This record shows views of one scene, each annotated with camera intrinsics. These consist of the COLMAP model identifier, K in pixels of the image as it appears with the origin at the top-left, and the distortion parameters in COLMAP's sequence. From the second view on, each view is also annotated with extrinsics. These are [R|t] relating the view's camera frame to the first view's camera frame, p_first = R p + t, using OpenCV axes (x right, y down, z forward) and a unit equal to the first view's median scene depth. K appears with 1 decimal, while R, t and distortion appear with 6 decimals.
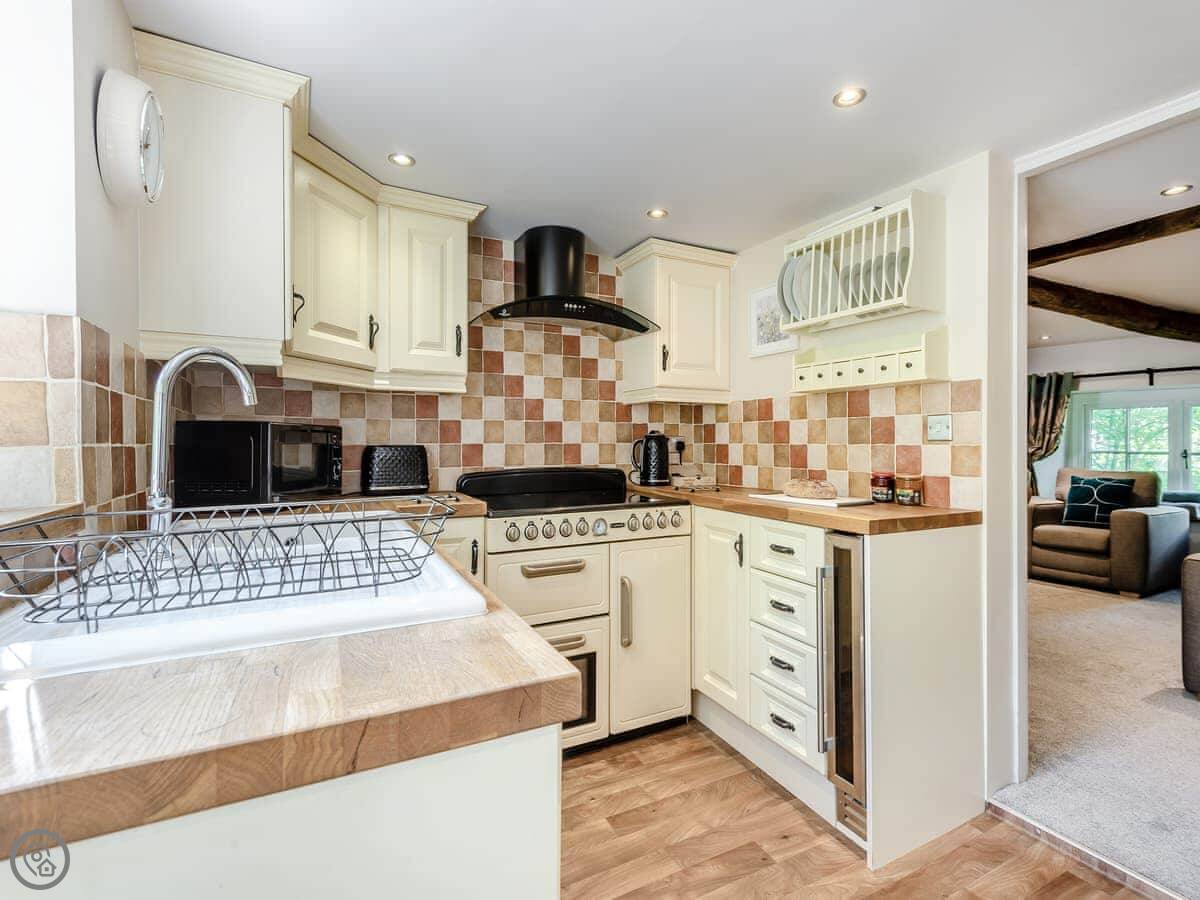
lens RADIAL K [[568.1, 0, 601.5], [0, 568.1, 440.8], [0, 0, 1]] dist [0.013957, -0.000273]
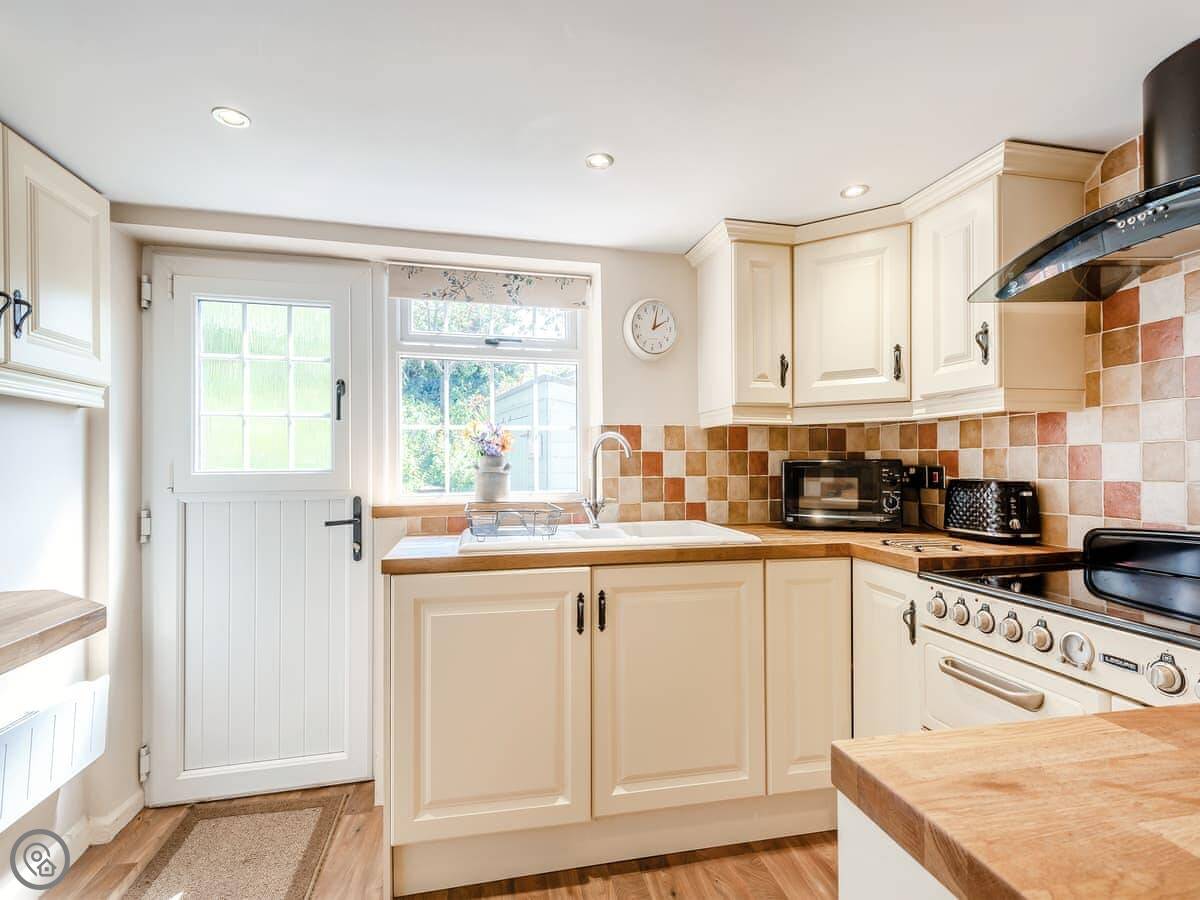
lens RADIAL K [[568.1, 0, 601.5], [0, 568.1, 440.8], [0, 0, 1]] dist [0.013957, -0.000273]
pose [[-0.256963, -0.045693, -0.965340, 0.620214], [0.003335, 0.998834, -0.048167, -0.012545], [0.966416, -0.015597, -0.256511, 0.730686]]
